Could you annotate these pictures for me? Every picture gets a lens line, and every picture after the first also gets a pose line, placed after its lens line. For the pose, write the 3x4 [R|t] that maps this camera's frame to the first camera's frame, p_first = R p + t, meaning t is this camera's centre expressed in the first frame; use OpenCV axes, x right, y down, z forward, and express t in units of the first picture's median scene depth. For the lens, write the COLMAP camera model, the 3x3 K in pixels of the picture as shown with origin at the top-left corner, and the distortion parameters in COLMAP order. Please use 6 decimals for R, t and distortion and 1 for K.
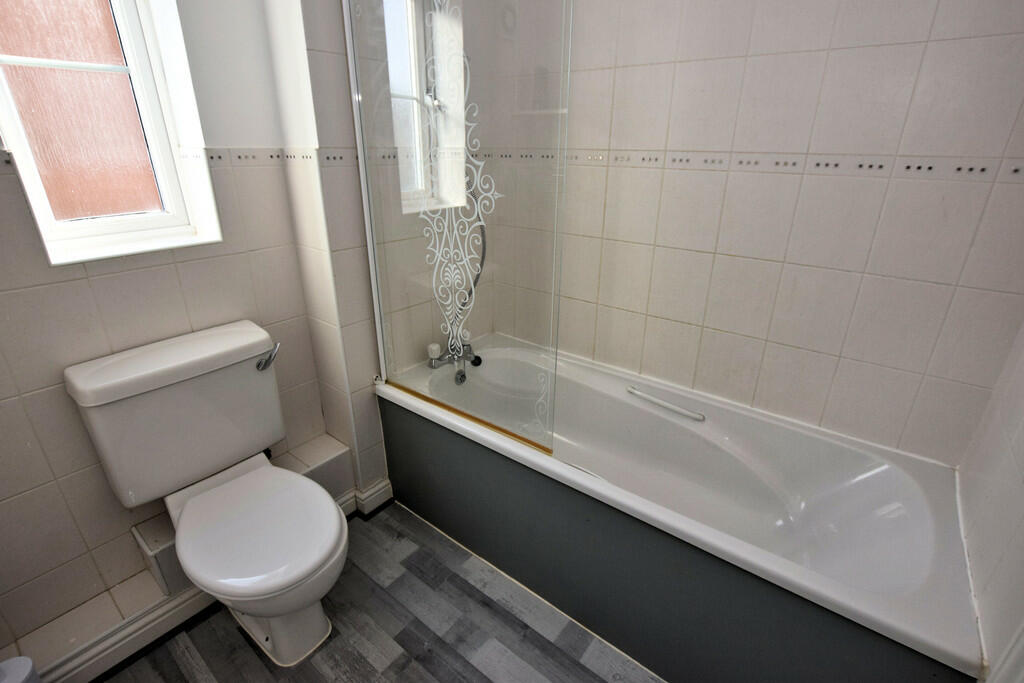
lens RADIAL K [[475.5, 0, 512.0], [0, 475.5, 341.5], [0, 0, 1]] dist [-0.029828, 0.000758]
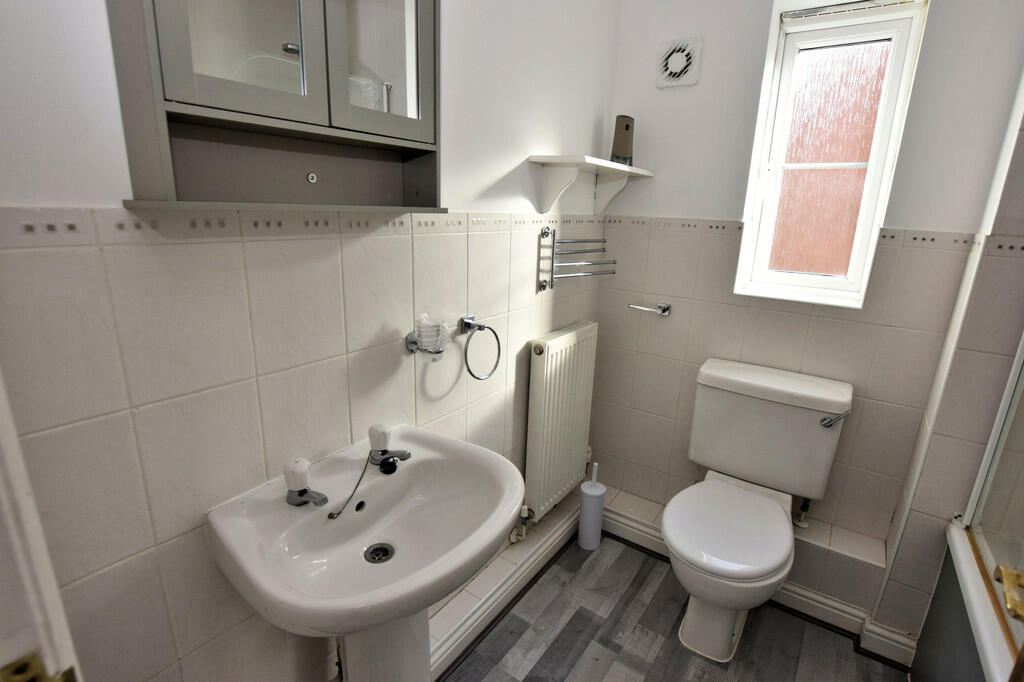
lens RADIAL K [[475.5, 0, 512.0], [0, 475.5, 341.0], [0, 0, 1]] dist [-0.029828, 0.000758]
pose [[0.047172, 0.256903, -0.965285, 0.413456], [-0.414944, 0.884077, 0.215012, -0.045811], [0.908623, 0.390397, 0.148304, 0.129740]]
